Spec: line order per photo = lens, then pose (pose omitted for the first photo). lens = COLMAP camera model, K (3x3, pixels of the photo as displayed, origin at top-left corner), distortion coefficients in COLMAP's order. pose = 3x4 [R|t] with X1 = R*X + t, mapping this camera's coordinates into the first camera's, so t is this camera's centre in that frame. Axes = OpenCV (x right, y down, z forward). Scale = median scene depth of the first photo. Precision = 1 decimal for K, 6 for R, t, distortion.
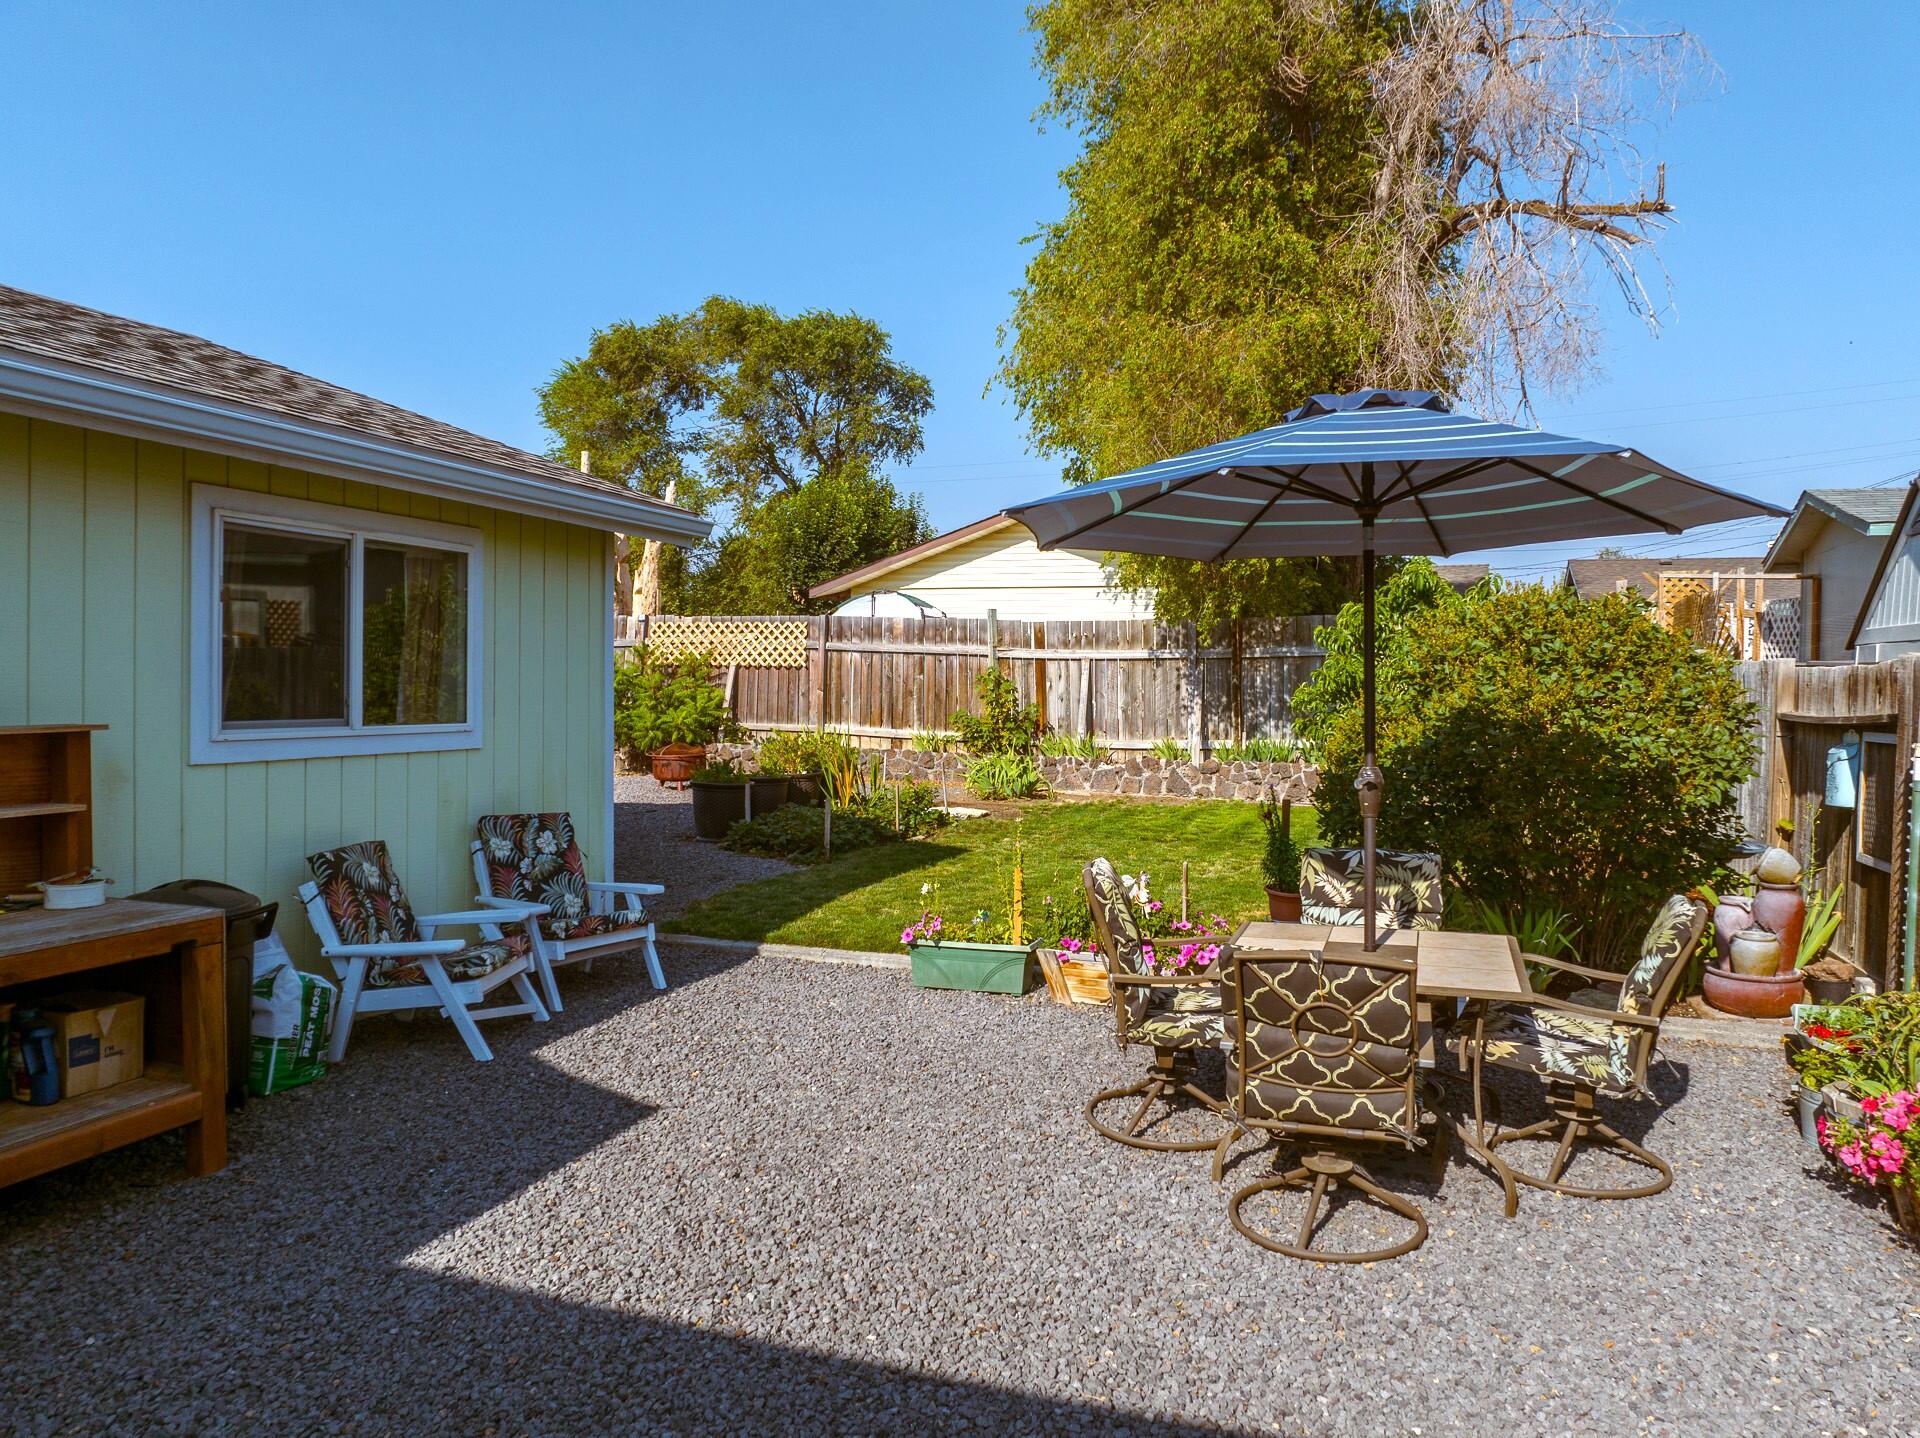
lens RADIAL K [[1362.9, 0, 990.3], [0, 1362.9, 710.9], [0, 0, 1]] dist [-0.045909, 0.033499]
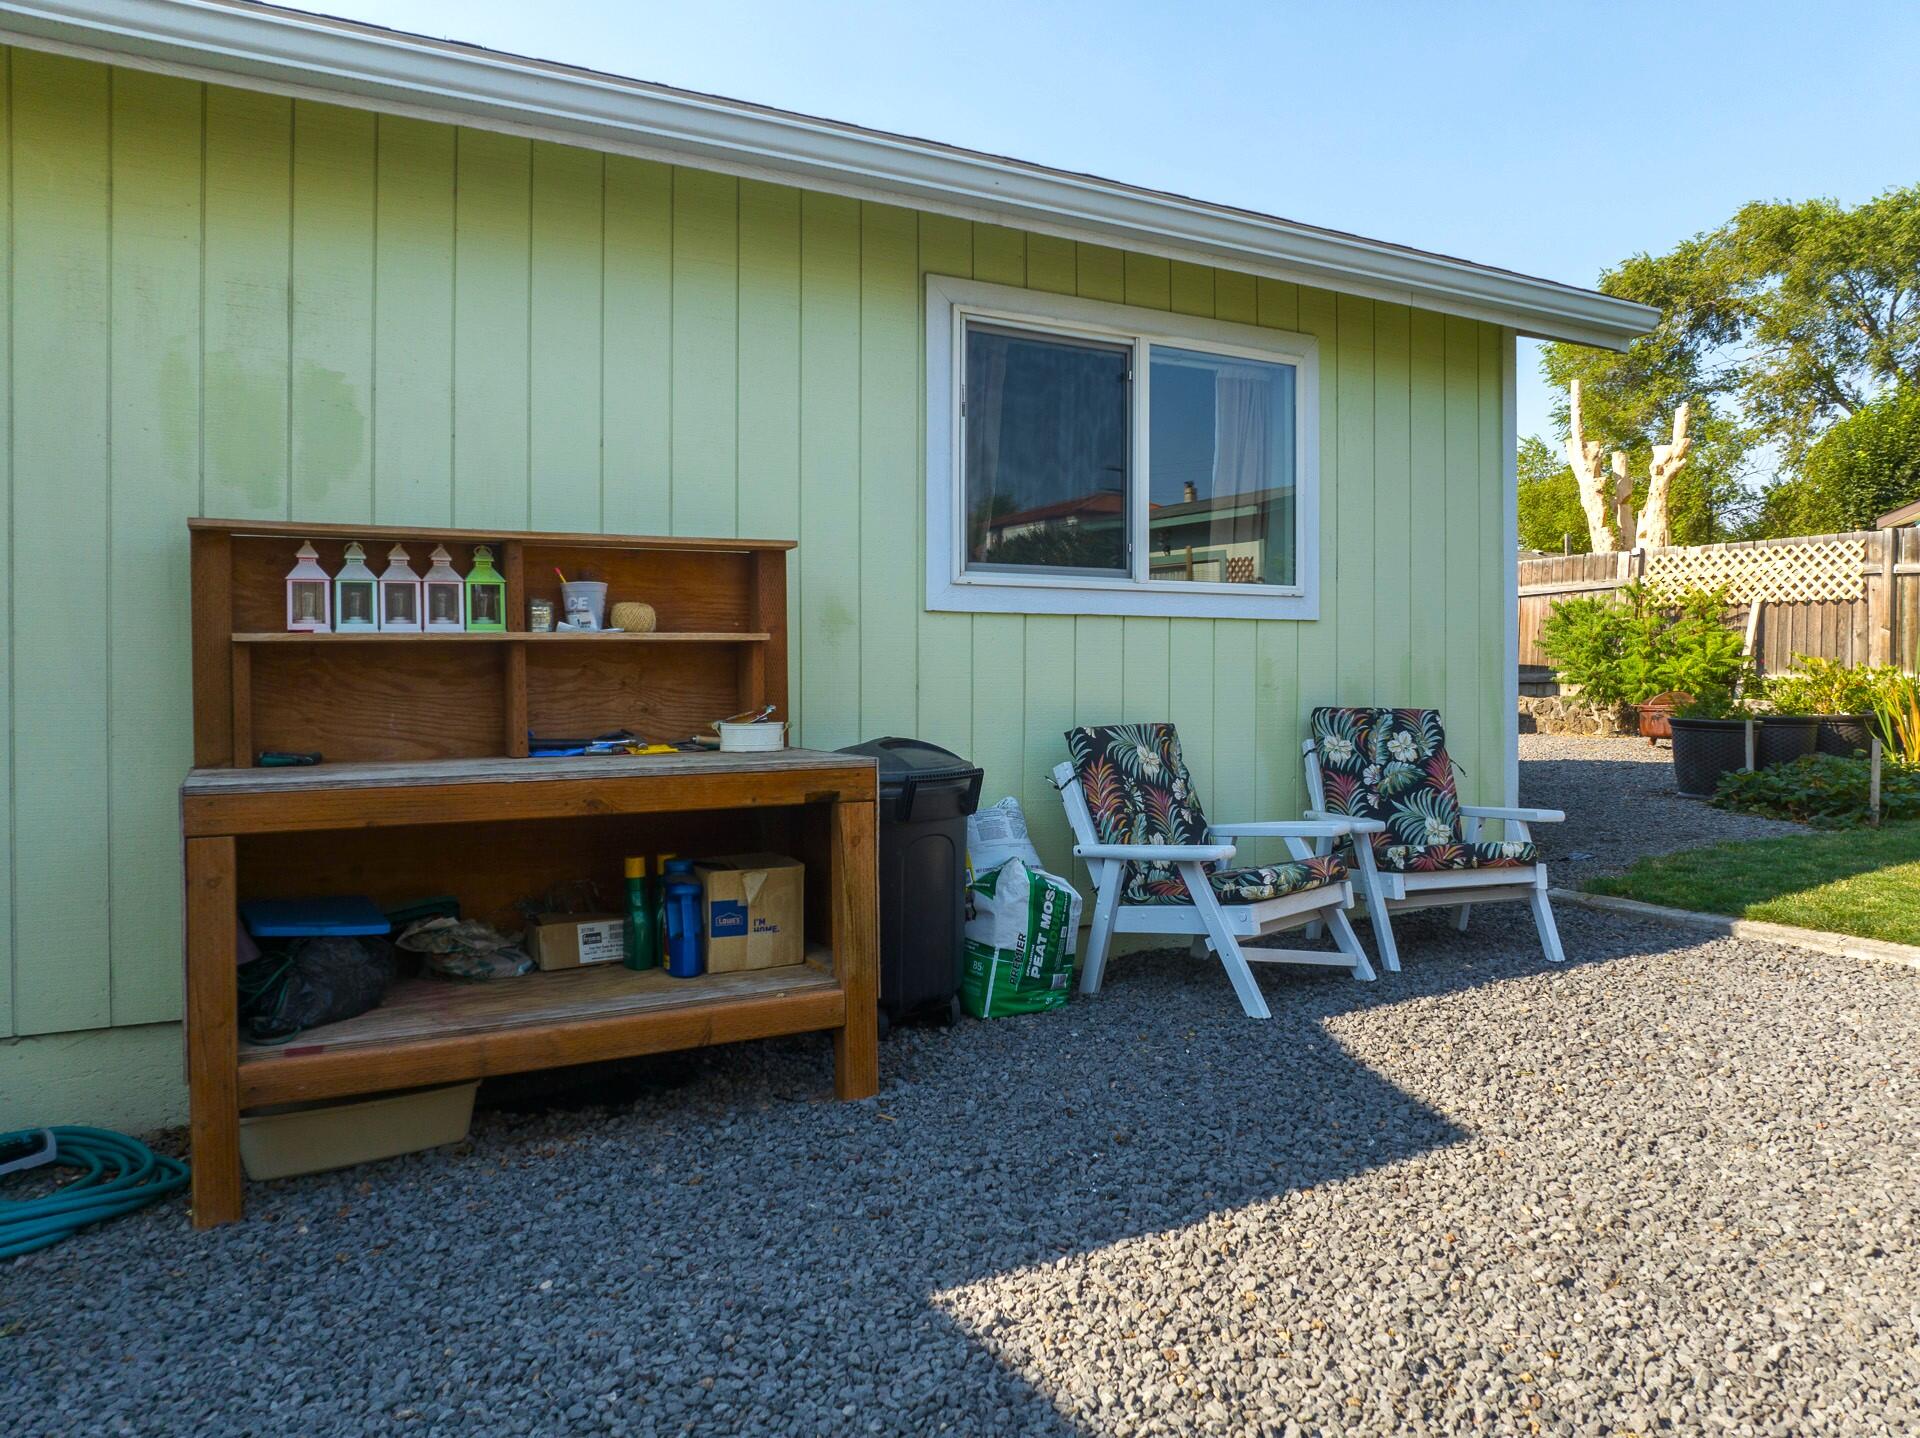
lens RADIAL K [[1362.9, 0, 990.3], [0, 1362.9, 710.9], [0, 0, 1]] dist [-0.045909, 0.033499]
pose [[0.747867, -0.001231, -0.663848, -0.004336], [0.001280, 0.999999, -0.000412, 0.084640], [0.663848, -0.000541, 0.747867, 0.324581]]
